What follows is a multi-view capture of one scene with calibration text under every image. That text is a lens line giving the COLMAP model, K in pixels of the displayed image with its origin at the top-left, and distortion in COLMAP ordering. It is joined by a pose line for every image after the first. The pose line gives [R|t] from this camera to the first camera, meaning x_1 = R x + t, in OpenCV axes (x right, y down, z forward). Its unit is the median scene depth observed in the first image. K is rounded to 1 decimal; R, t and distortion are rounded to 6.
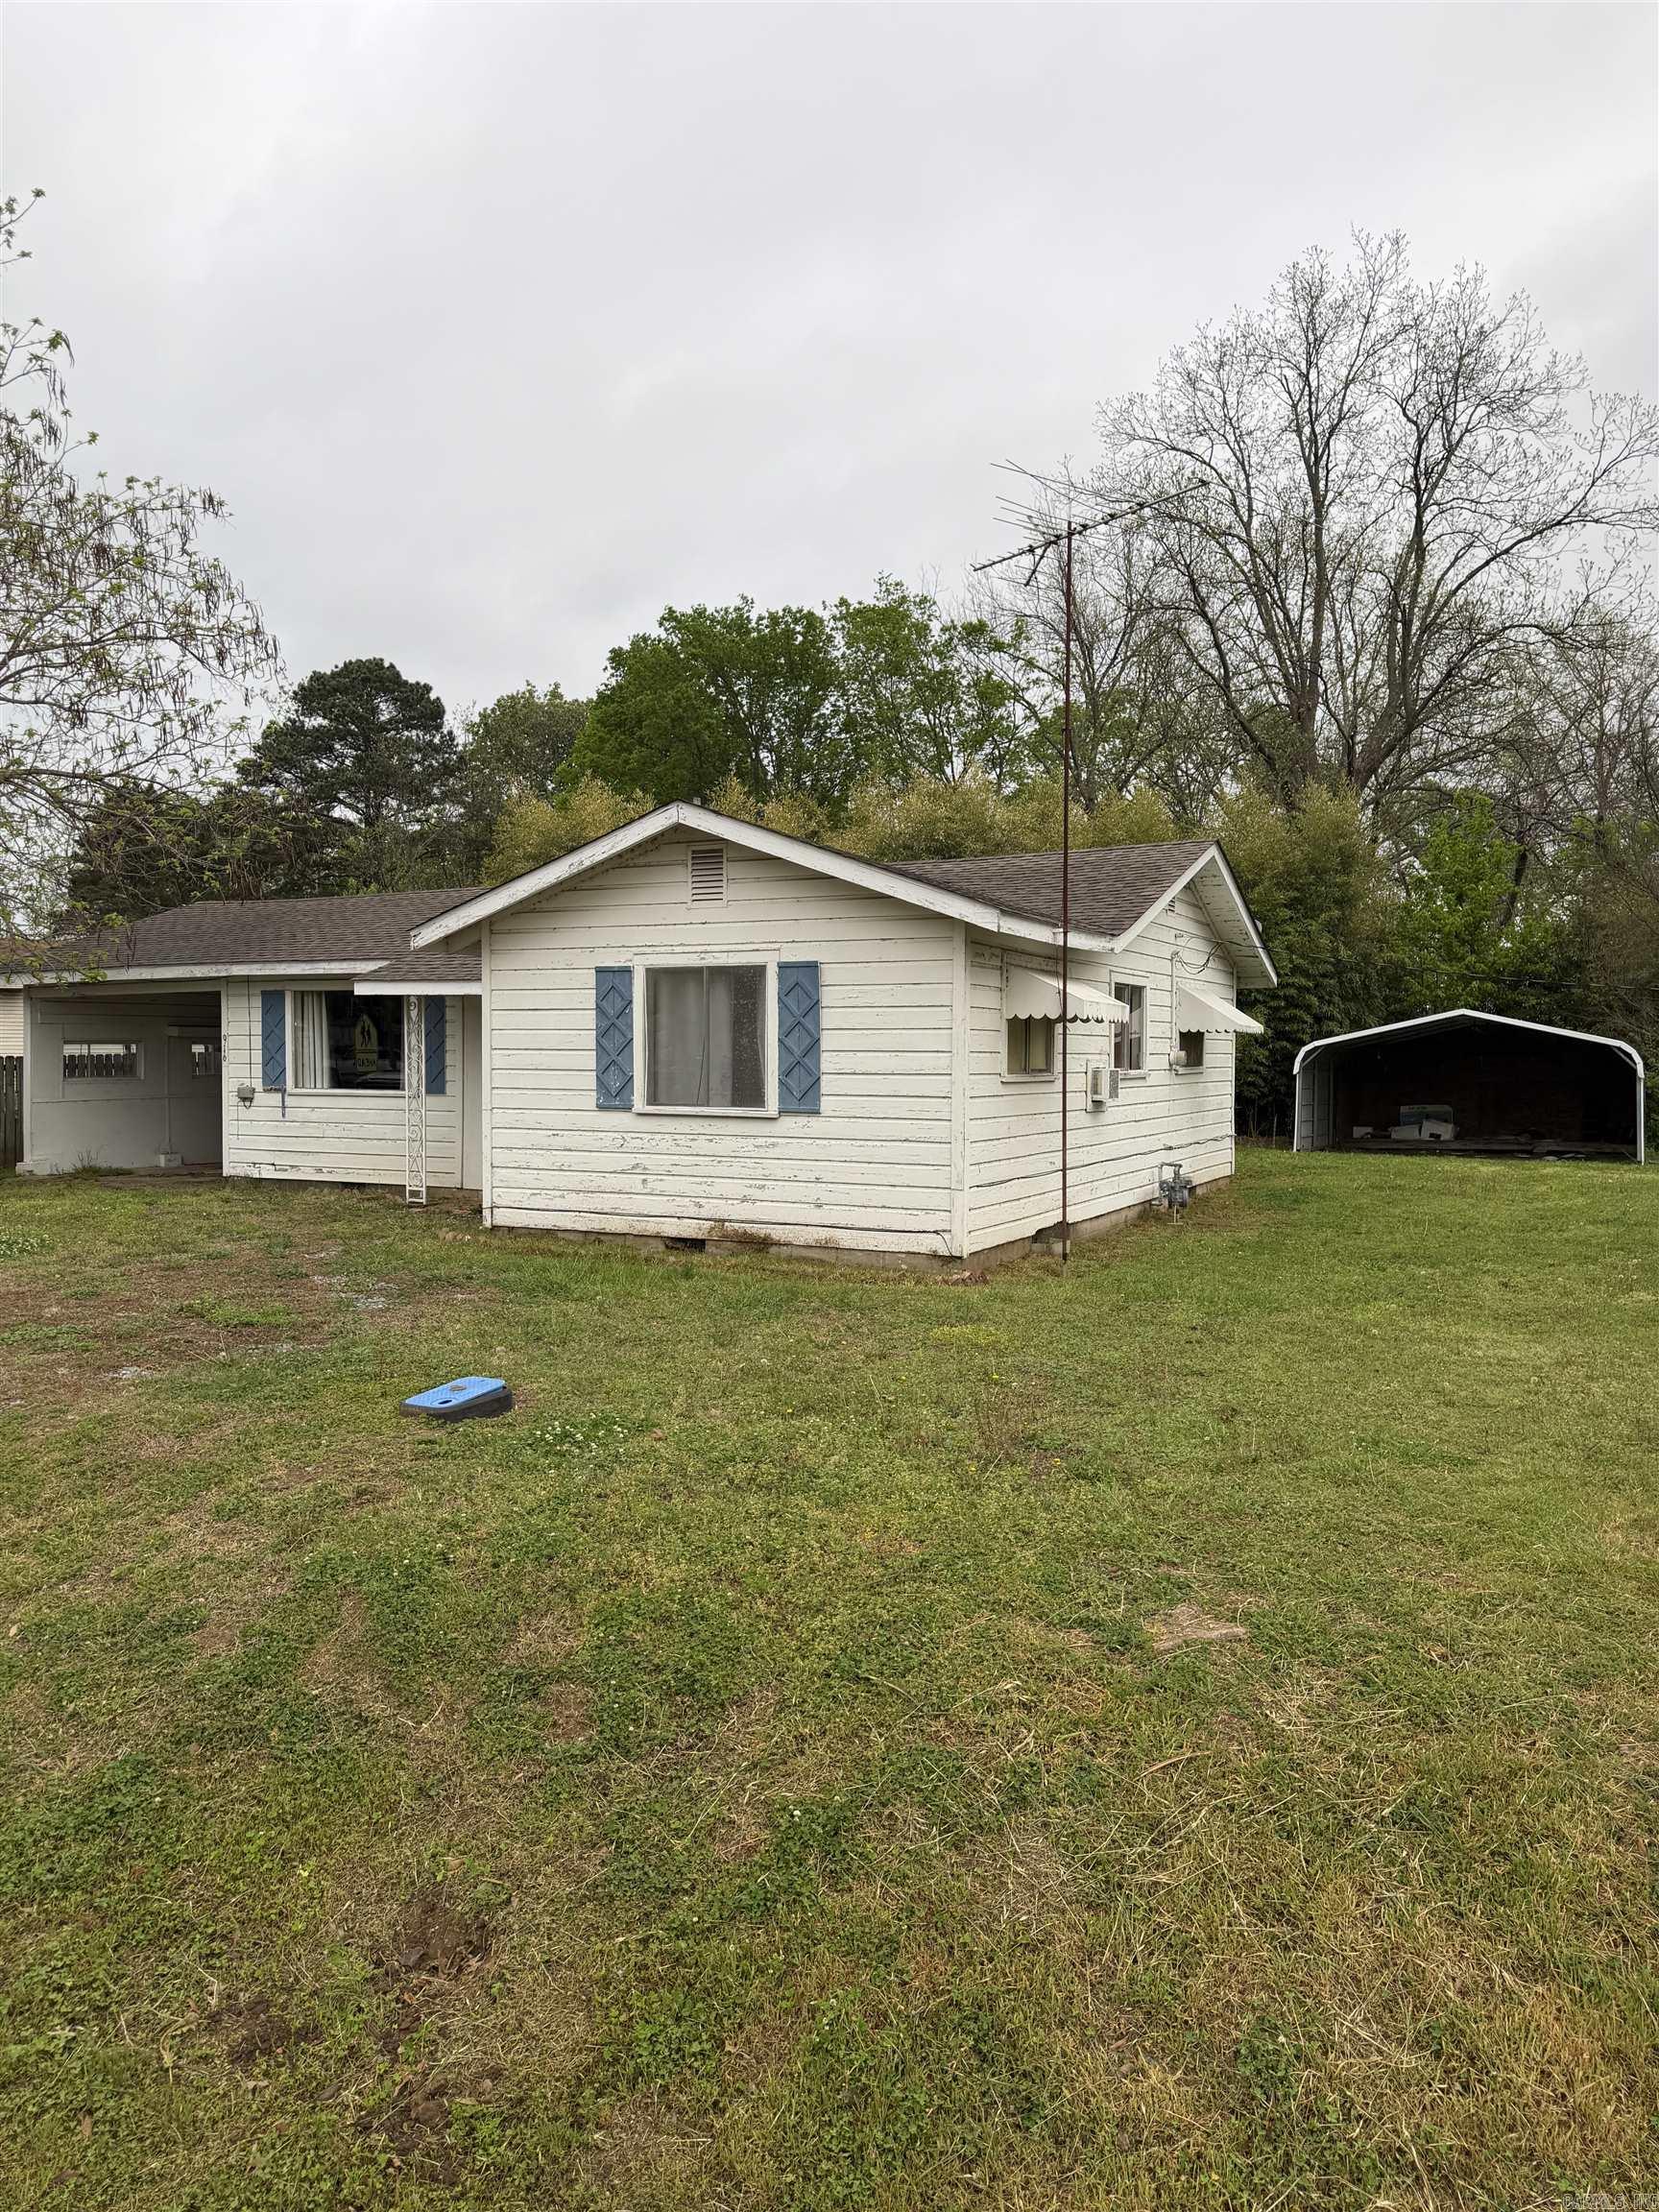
lens RADIAL K [[1529.2, 0, 832.1], [0, 1529.2, 1111.4], [0, 0, 1]] dist [0.053814, -0.002381]
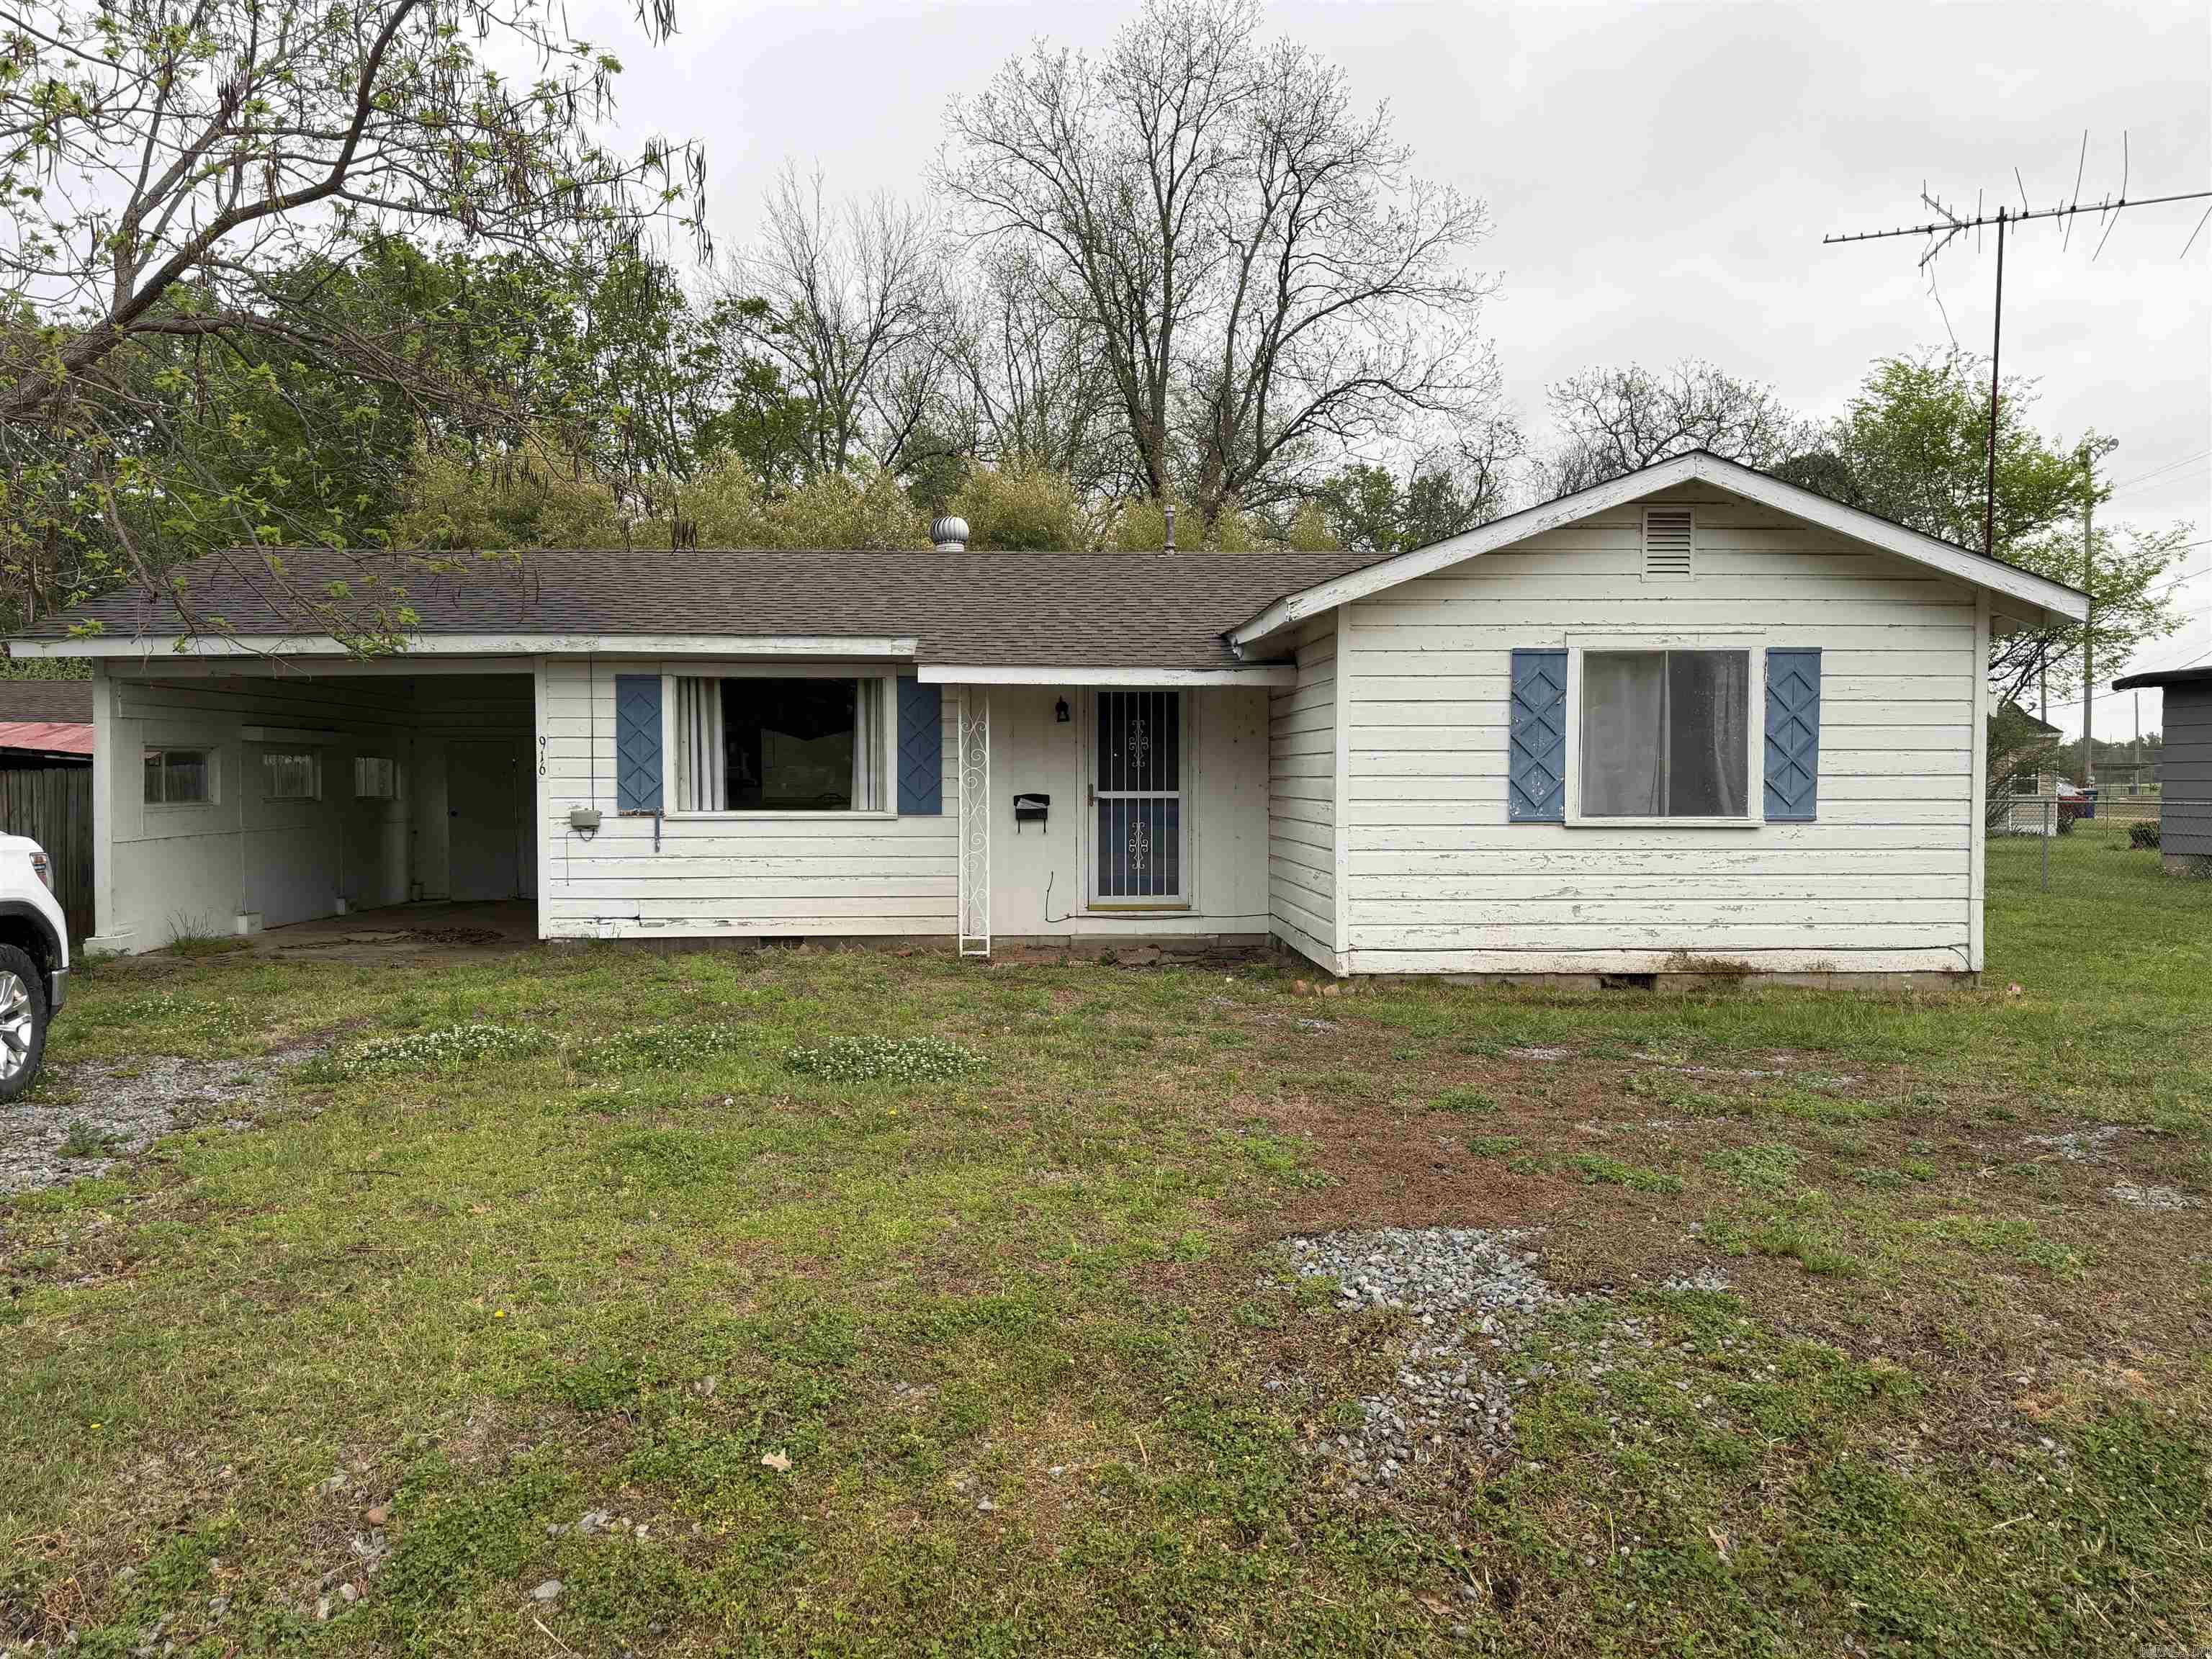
lens RADIAL K [[1529.2, 0, 1105.8], [0, 1529.2, 828.0], [0, 0, 1]] dist [0.053814, -0.002381]
pose [[0.876334, -0.022713, 0.481168, -0.736136], [0.023700, 0.999711, 0.004028, -0.007224], [-0.481120, 0.007874, 0.876619, 0.386323]]
